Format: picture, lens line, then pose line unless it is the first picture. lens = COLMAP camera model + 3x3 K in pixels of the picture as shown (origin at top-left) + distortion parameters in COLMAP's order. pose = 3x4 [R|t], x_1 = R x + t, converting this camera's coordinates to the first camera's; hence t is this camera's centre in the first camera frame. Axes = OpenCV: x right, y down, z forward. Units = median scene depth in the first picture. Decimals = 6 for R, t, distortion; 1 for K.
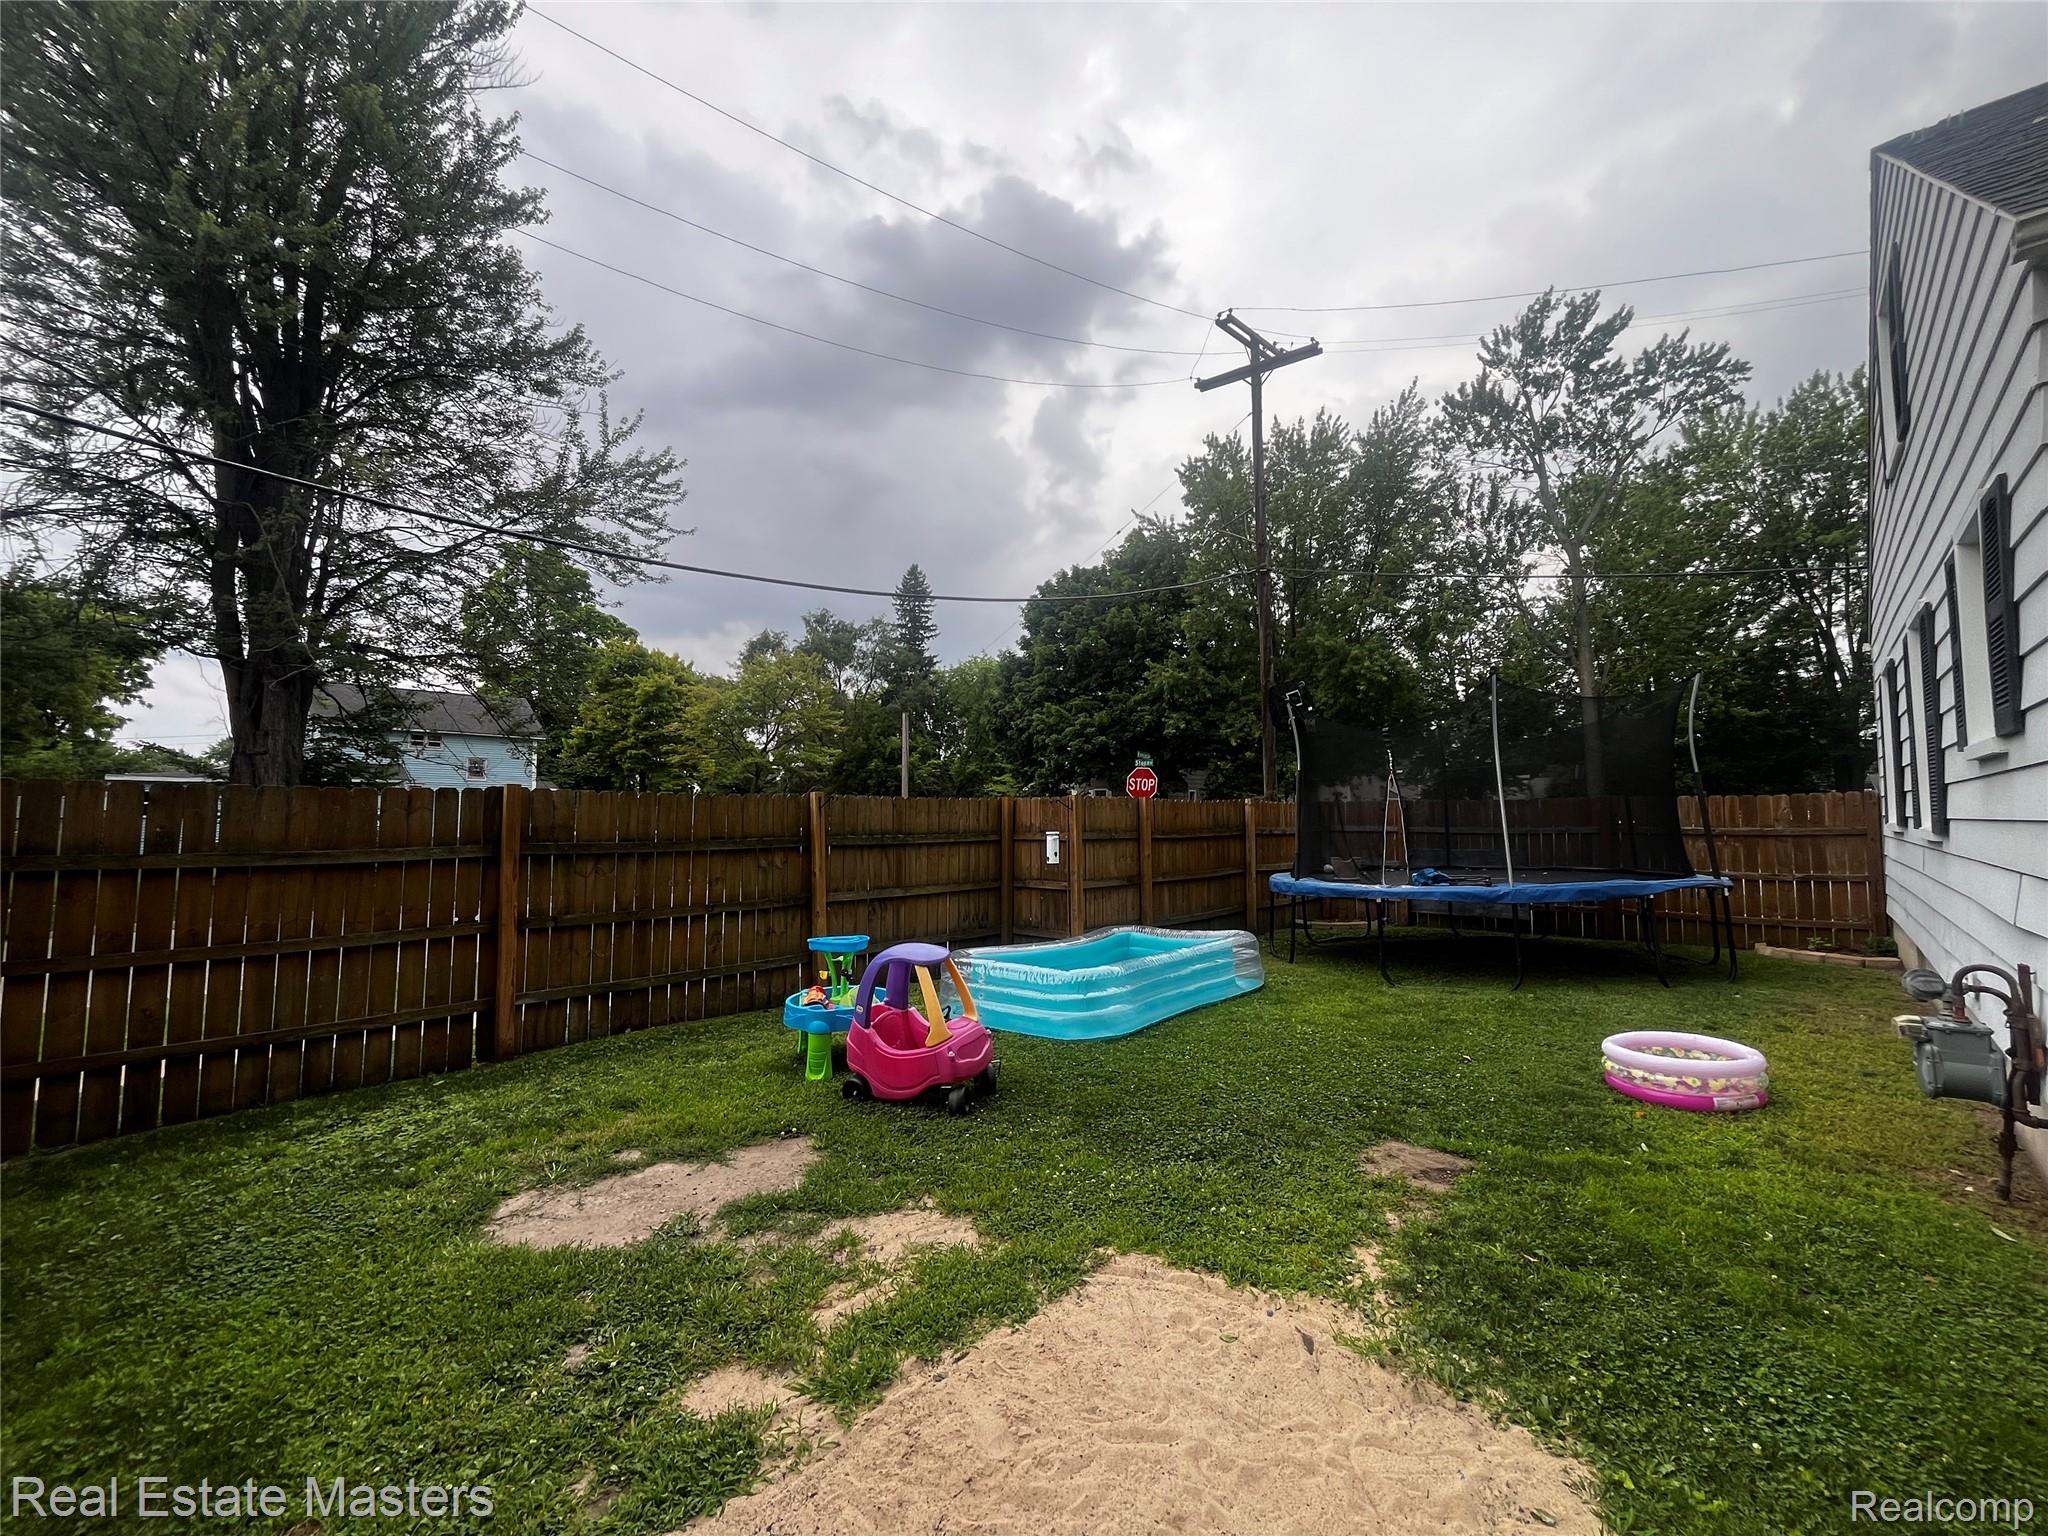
lens RADIAL K [[829.0, 0, 1005.5], [0, 829.0, 761.3], [0, 0, 1]] dist [-0.001086, -0.000173]
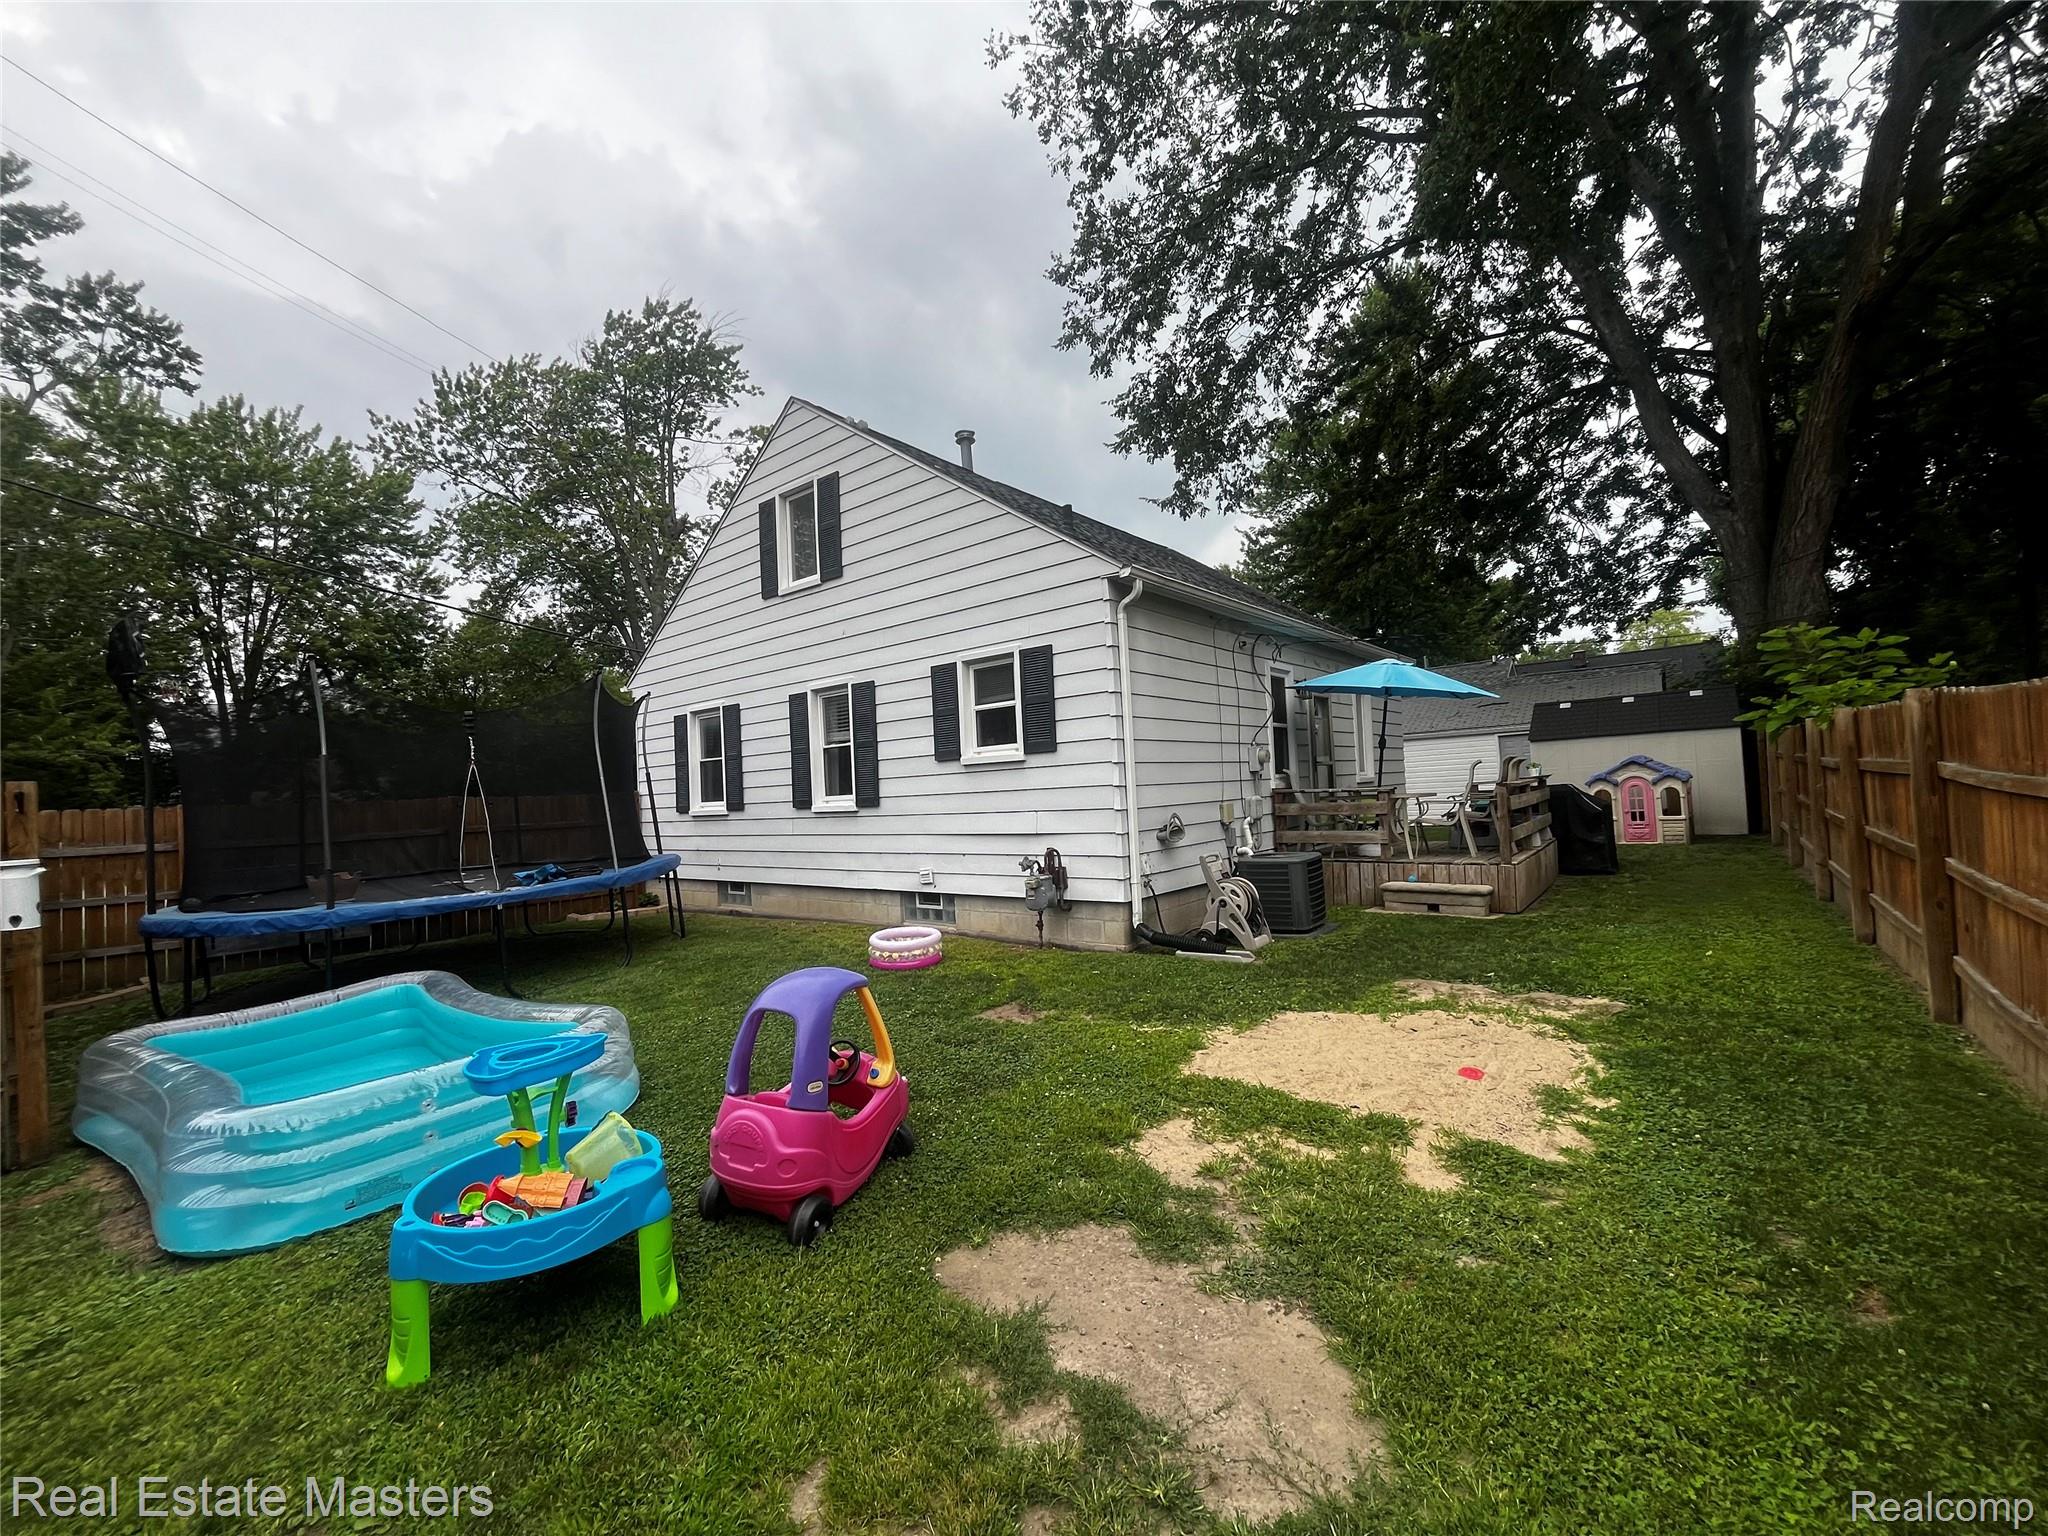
lens RADIAL K [[829.0, 0, 1029.7], [0, 829.0, 762.1], [0, 0, 1]] dist [-0.001086, -0.000173]
pose [[-0.091014, 0.042057, 0.994961, -1.118286], [-0.017594, 0.998884, -0.043832, 0.097808], [-0.995694, -0.021495, -0.090172, 1.202473]]
